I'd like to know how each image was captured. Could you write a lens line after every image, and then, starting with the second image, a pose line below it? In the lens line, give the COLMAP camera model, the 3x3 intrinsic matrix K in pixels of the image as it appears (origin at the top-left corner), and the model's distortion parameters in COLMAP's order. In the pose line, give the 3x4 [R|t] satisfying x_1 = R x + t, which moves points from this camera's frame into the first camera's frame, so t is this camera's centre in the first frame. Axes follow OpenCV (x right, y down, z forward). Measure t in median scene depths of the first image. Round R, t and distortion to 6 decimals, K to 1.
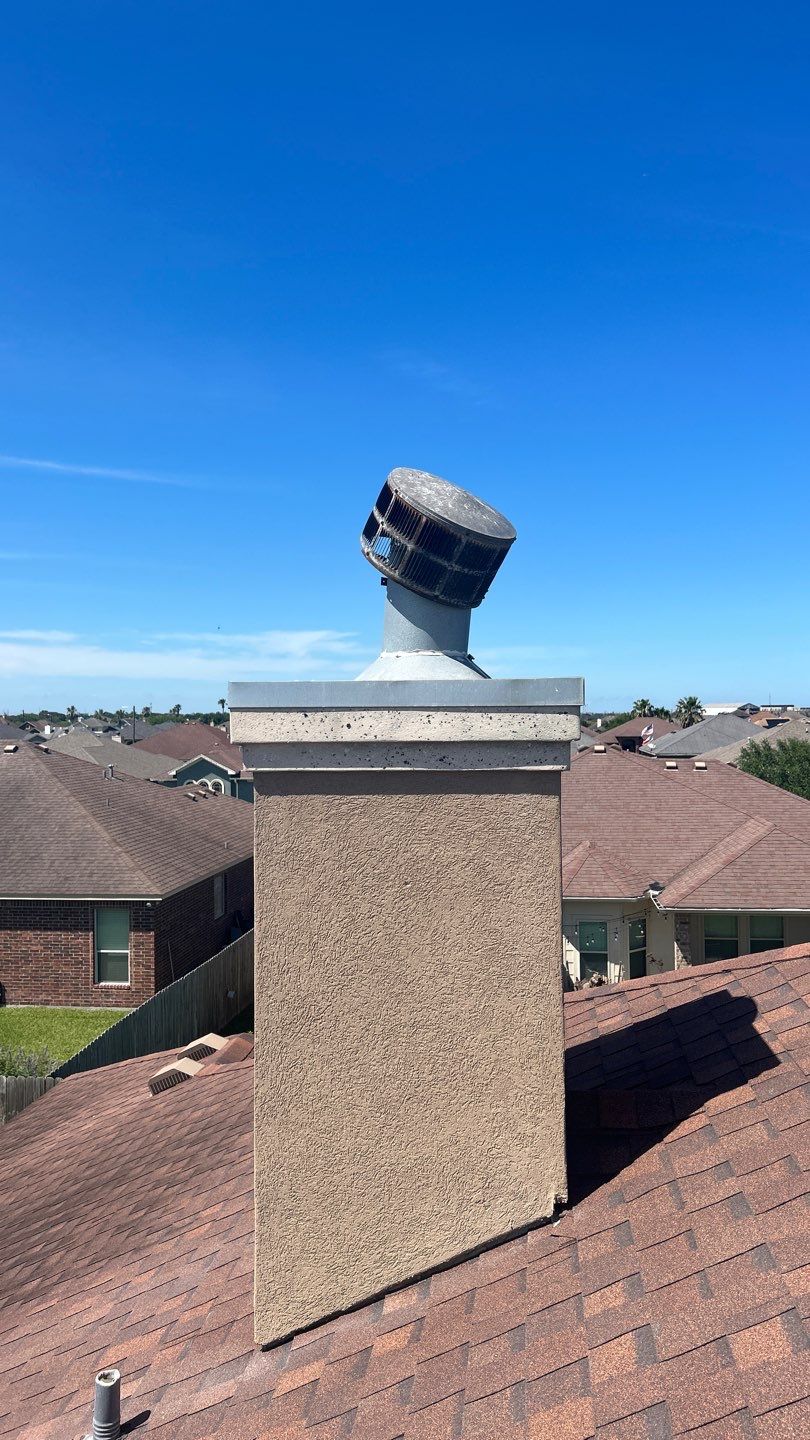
lens RADIAL K [[1085.8, 0, 403.6], [0, 1085.8, 719.0], [0, 0, 1]] dist [0.060977, -0.038429]
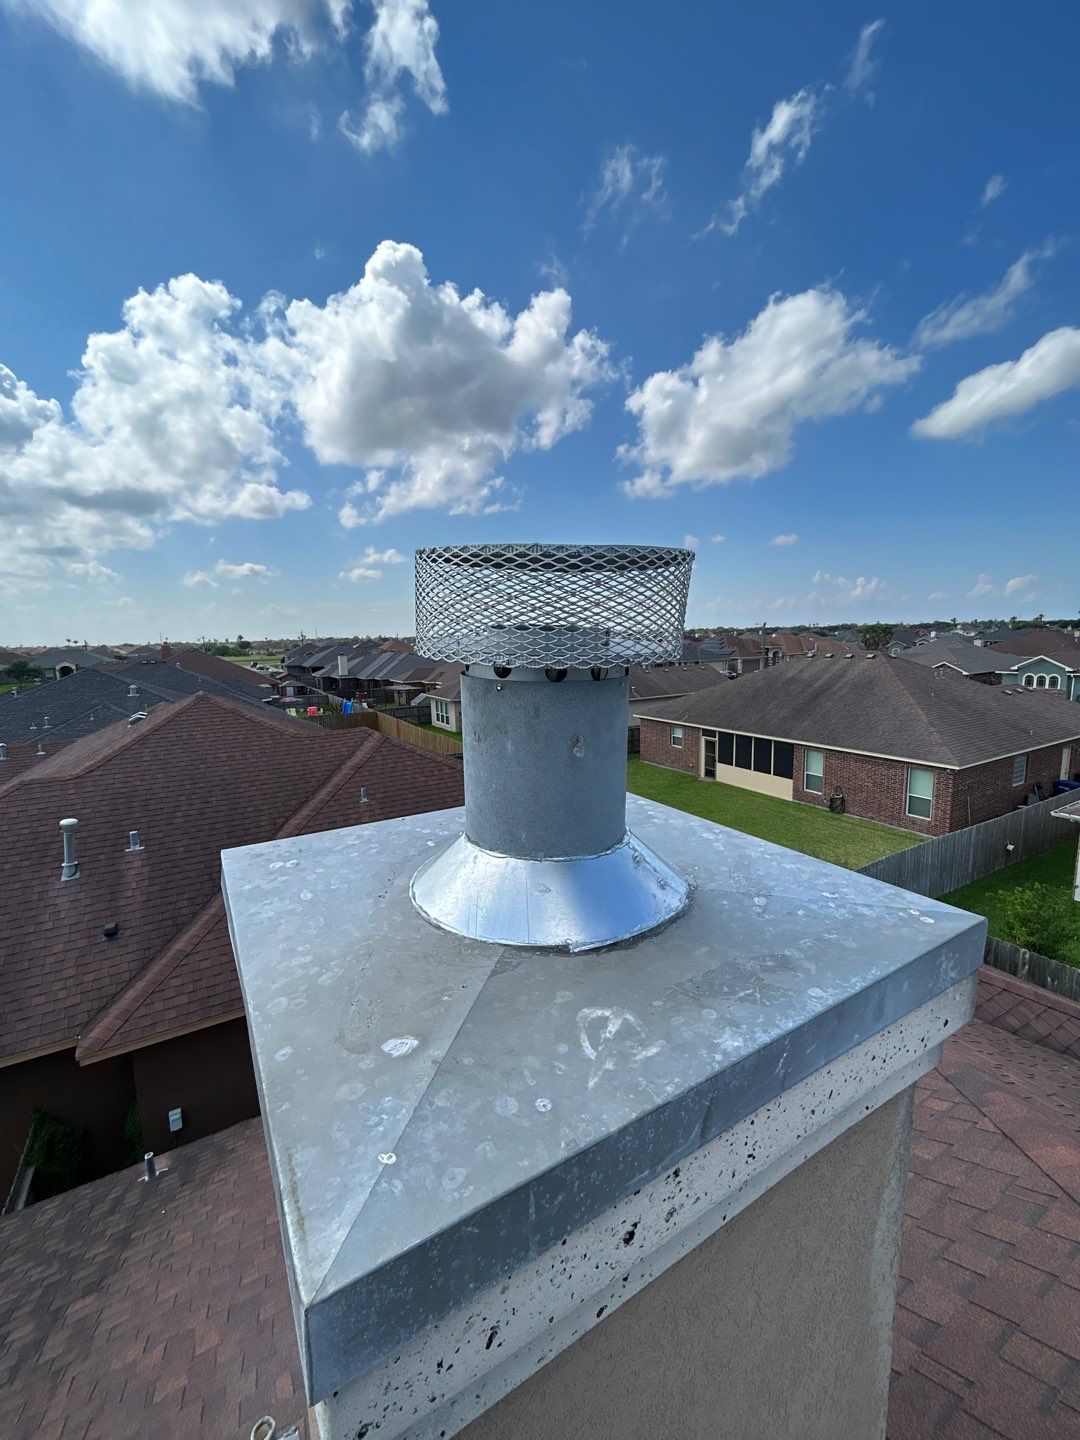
lens RADIAL K [[582.4, 0, 540.9], [0, 582.4, 721.2], [0, 0, 1]] dist [0.001953, 0.000064]
pose [[0.613322, 0.107911, -0.782427, 0.032273], [0.017997, 0.988456, 0.150434, -0.020965], [0.789628, -0.106345, 0.604299, 0.110370]]
